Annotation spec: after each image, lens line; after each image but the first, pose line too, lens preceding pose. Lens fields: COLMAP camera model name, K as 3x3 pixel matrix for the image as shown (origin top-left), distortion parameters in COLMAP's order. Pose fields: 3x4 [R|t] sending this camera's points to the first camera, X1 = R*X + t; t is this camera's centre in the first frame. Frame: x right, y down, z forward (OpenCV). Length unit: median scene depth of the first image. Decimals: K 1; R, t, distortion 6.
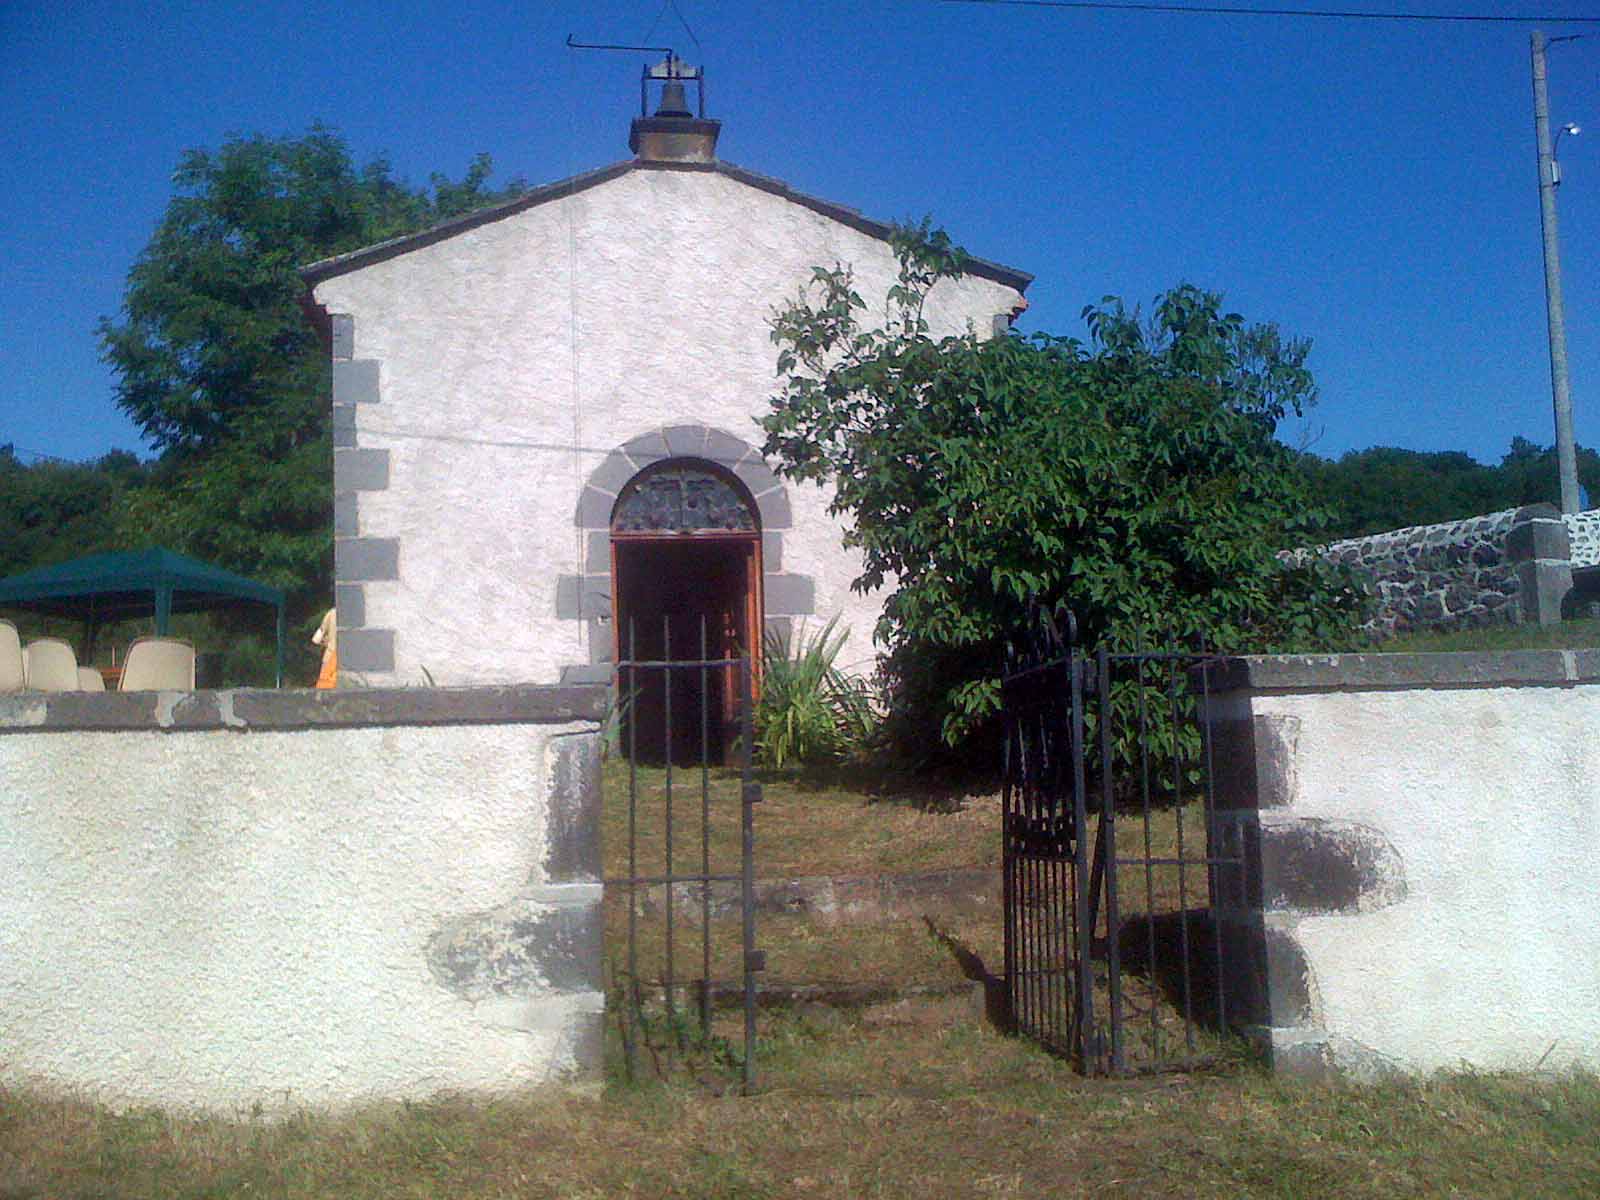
lens RADIAL K [[1708.6, 0, 798.6], [0, 1708.6, 538.1], [0, 0, 1]] dist [0.094906, -0.329941]
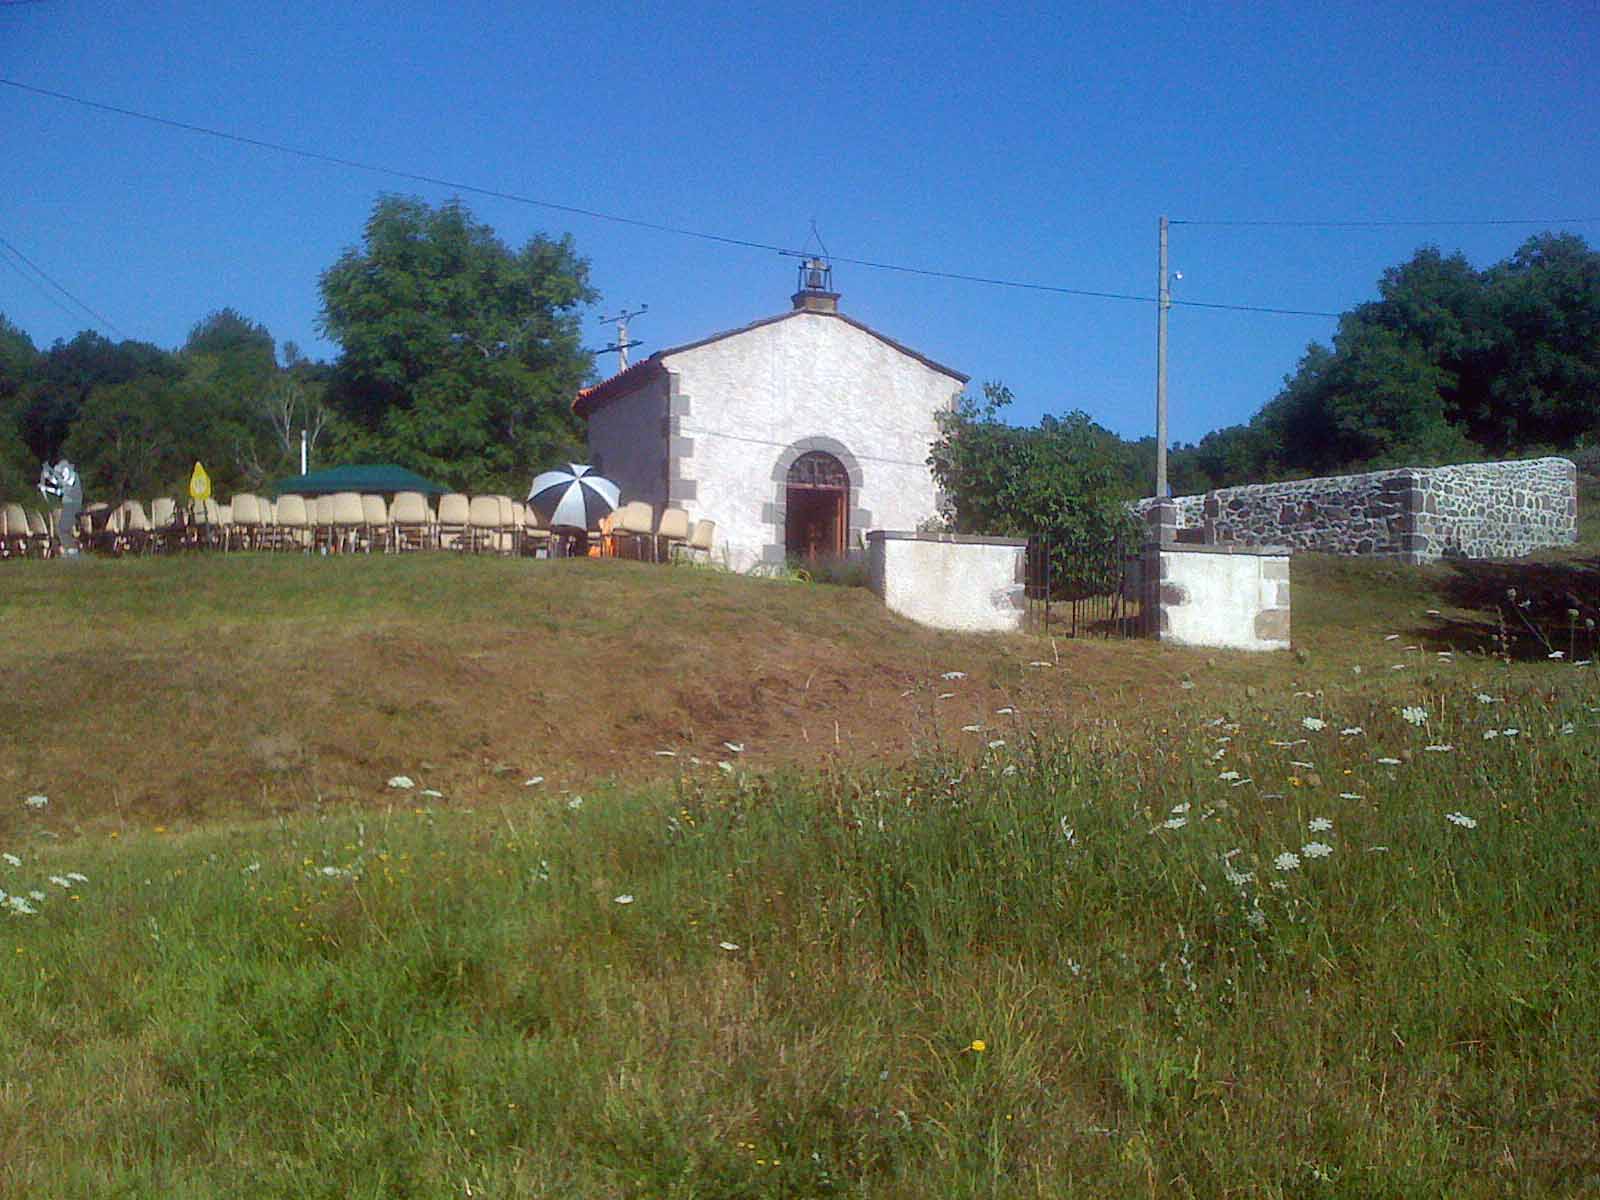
lens RADIAL K [[1708.6, 0, 798.6], [0, 1708.6, 538.1], [0, 0, 1]] dist [0.094906, -0.329941]
pose [[0.963987, 0.061621, 0.258713, -0.649904], [-0.071566, 0.997009, 0.029191, 0.000750], [-0.256140, -0.046654, 0.965513, -1.087296]]
